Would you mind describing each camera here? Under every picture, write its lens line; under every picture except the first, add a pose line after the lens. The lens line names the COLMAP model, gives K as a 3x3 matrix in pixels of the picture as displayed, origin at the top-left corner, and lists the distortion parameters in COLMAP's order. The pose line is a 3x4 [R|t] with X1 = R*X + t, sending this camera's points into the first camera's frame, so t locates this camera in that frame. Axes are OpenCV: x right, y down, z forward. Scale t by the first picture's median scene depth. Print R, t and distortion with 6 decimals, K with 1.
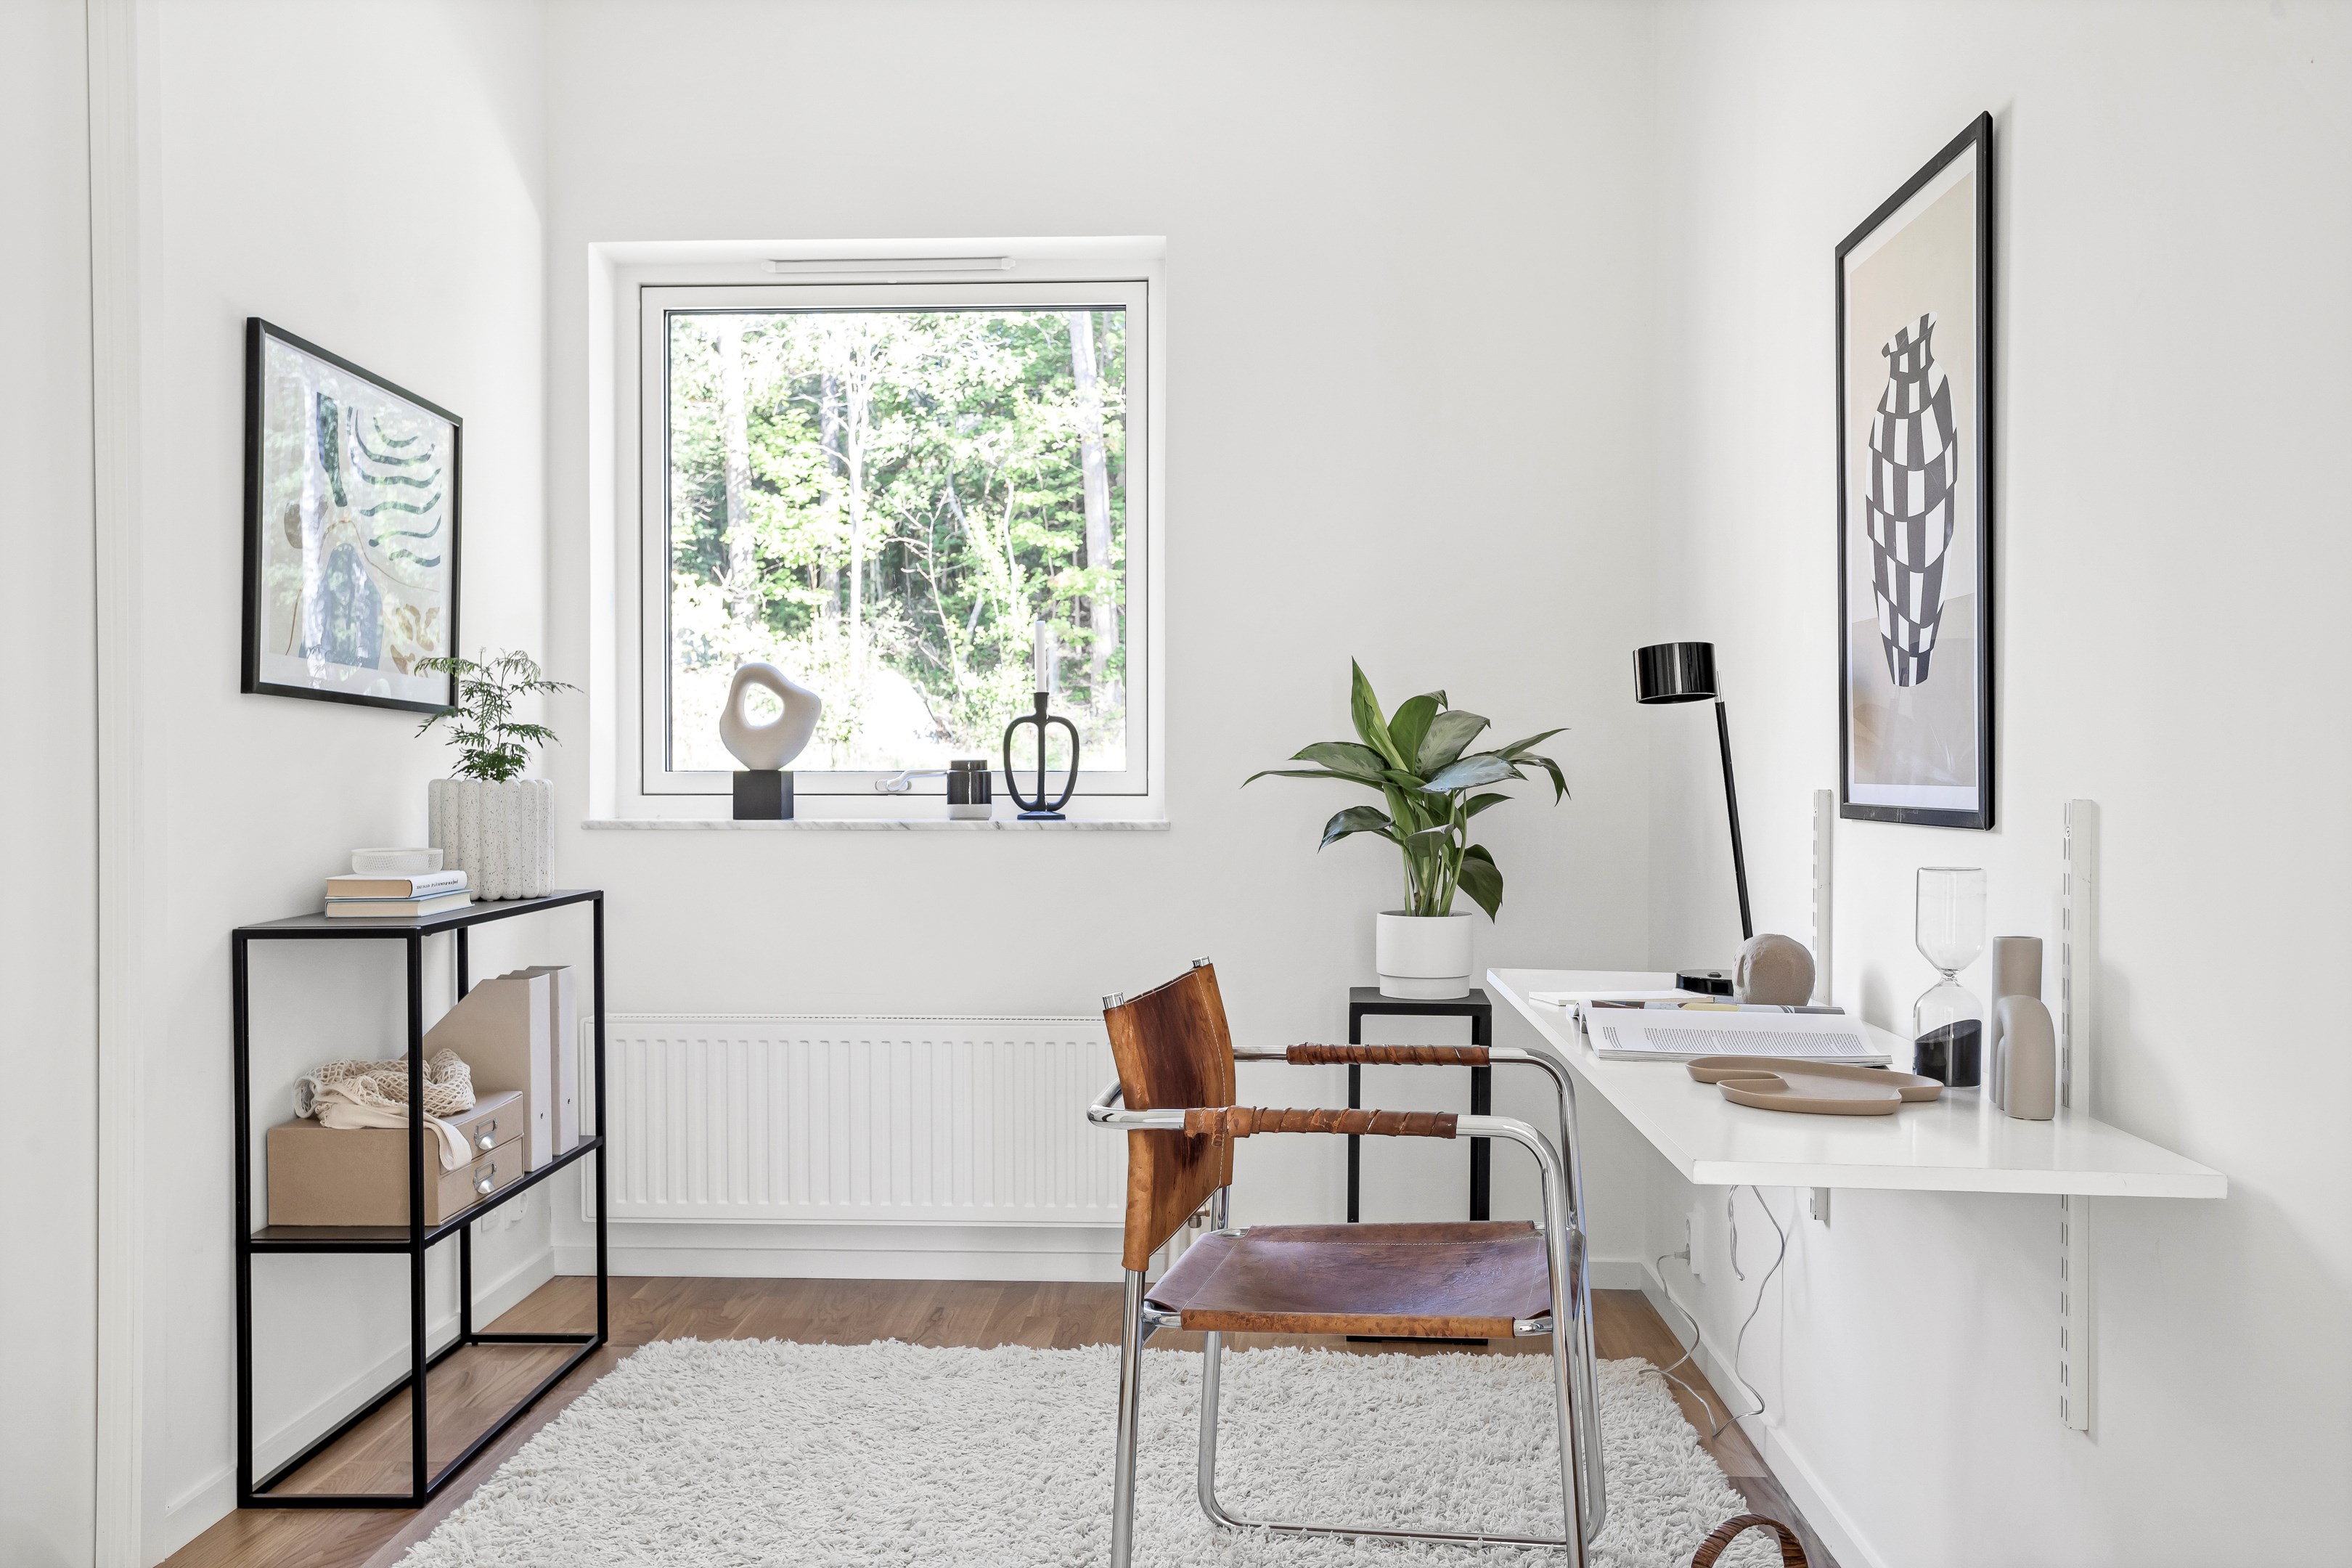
lens RADIAL K [[2084.8, 0, 1178.5], [0, 2084.8, 791.5], [0, 0, 1]] dist [0.005763, 0.036100]
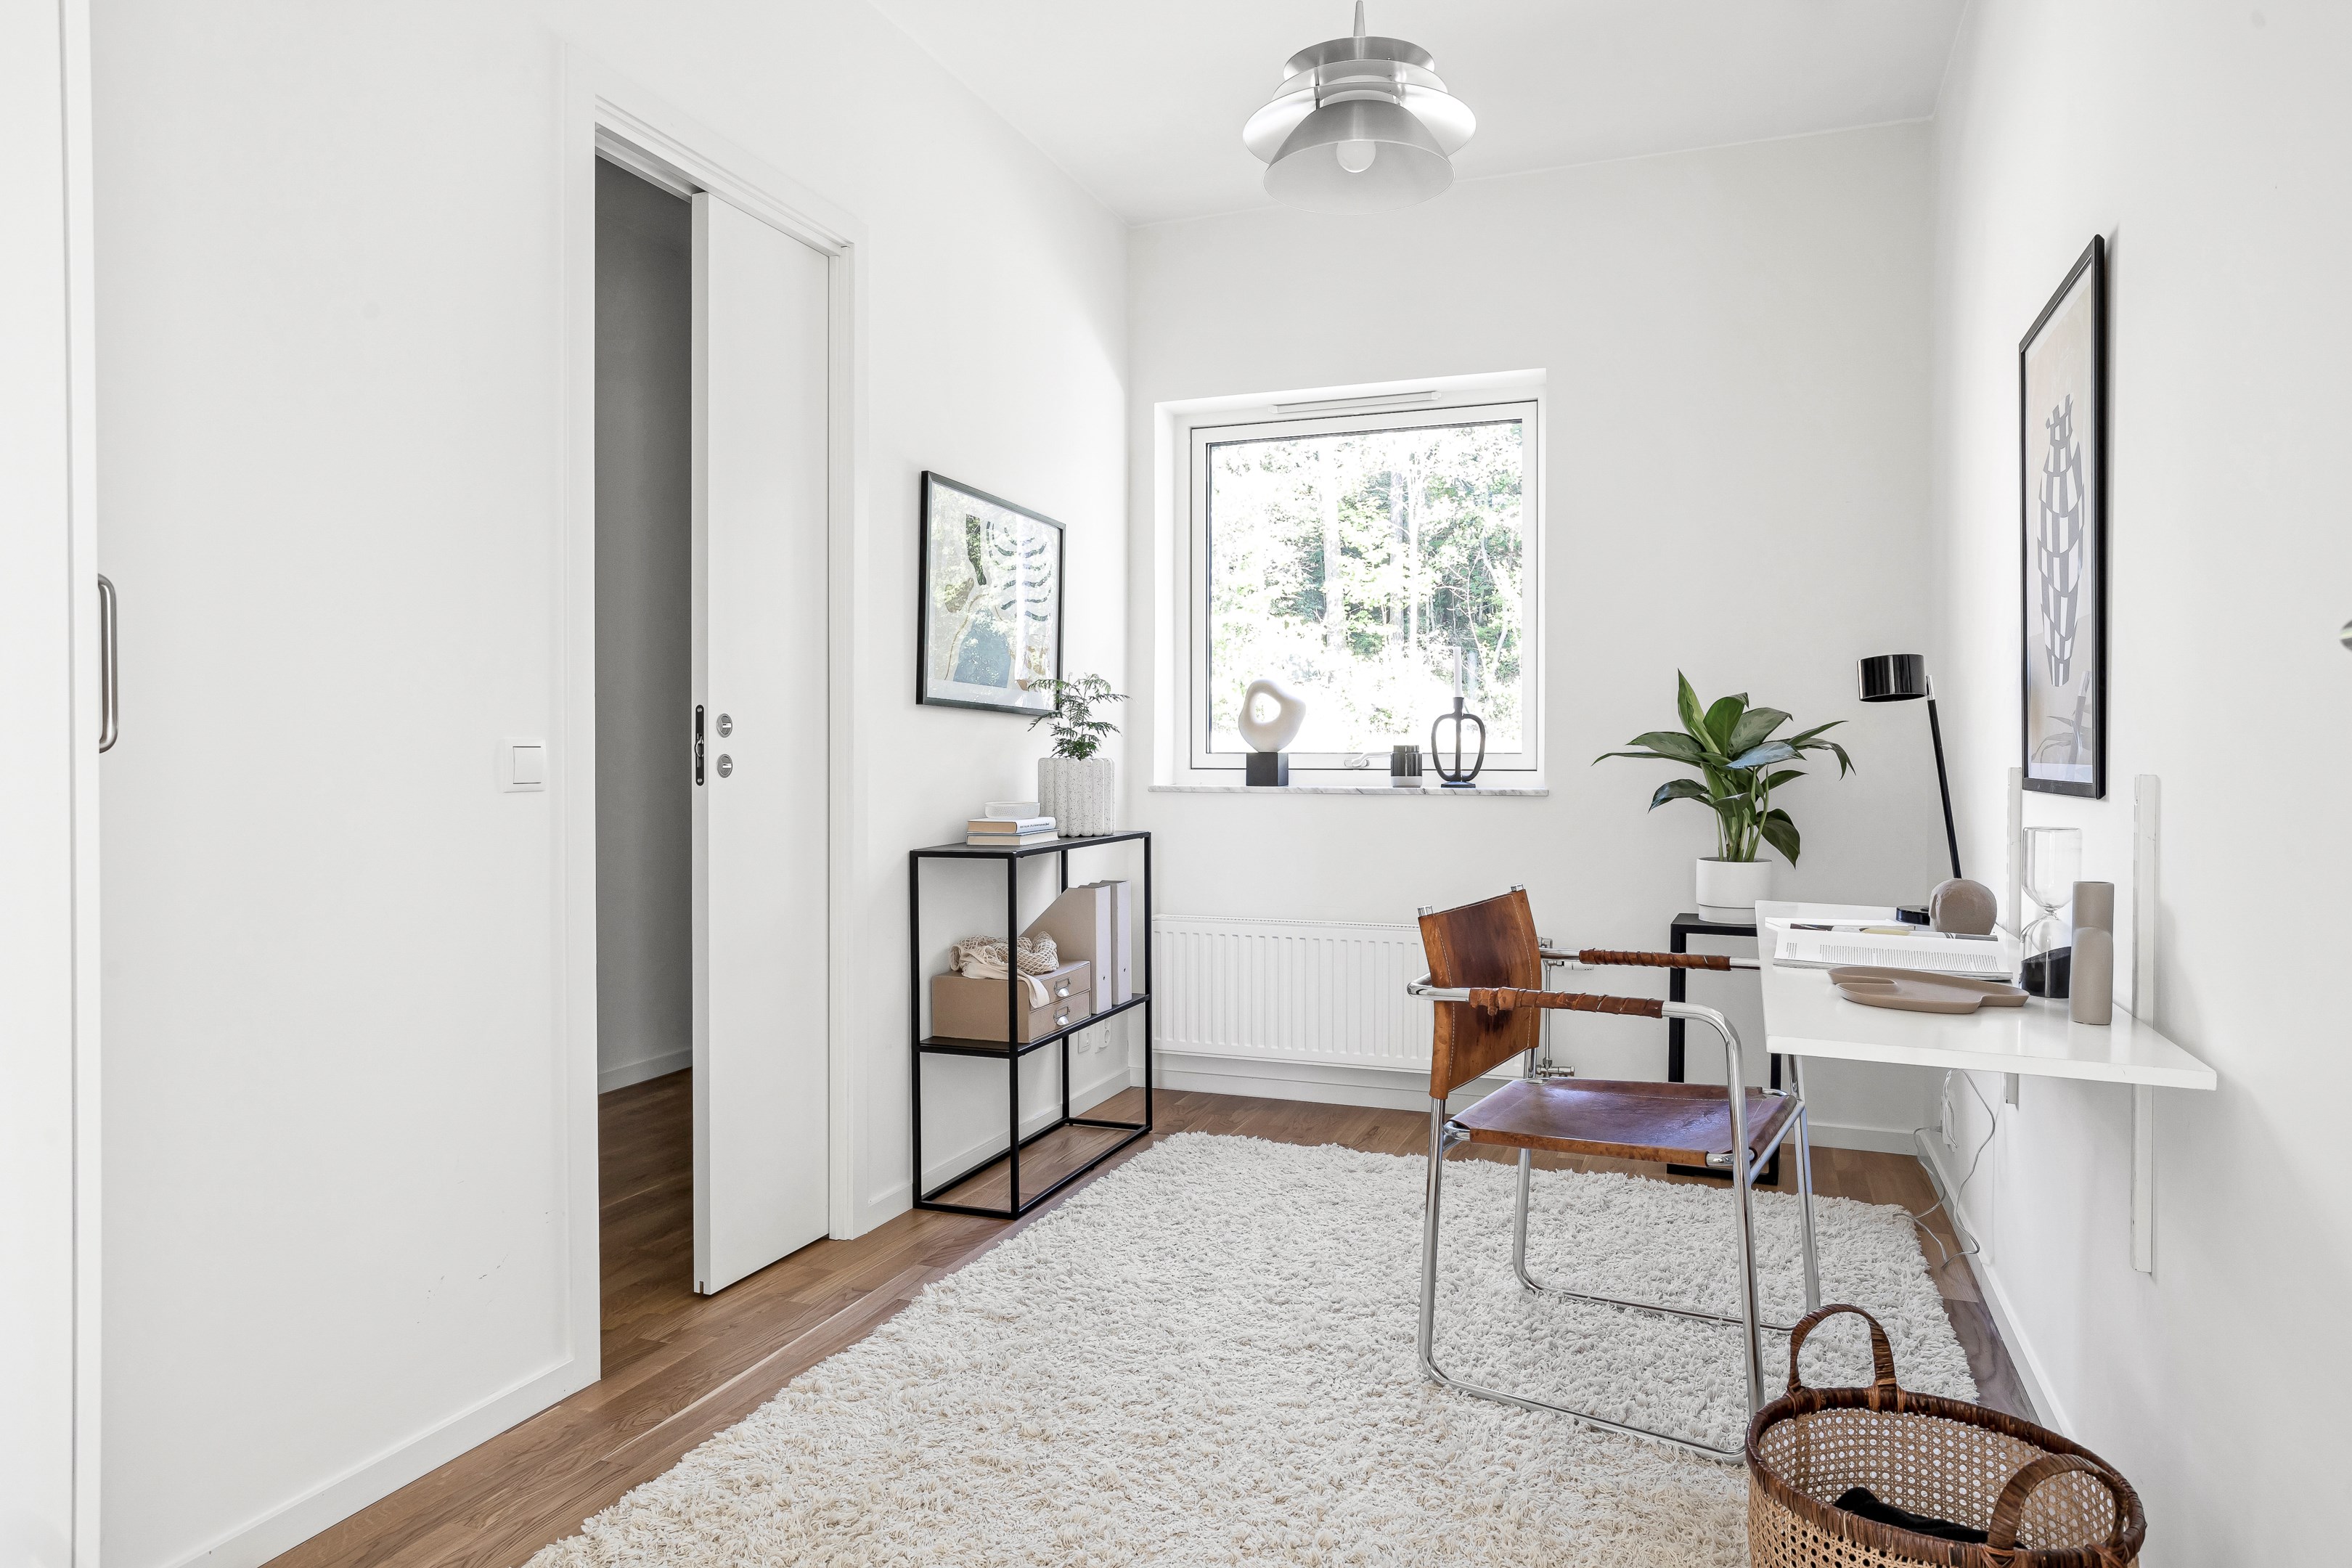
lens RADIAL K [[1497.1, 0, 1171.5], [0, 1497.1, 767.9], [0, 0, 1]] dist [-0.002740, 0.010711]
pose [[0.948946, 0.003522, -0.315418, 0.098950], [-0.003690, 0.999993, 0.000065, 0.001130], [0.315416, 0.001102, 0.948953, -0.031385]]
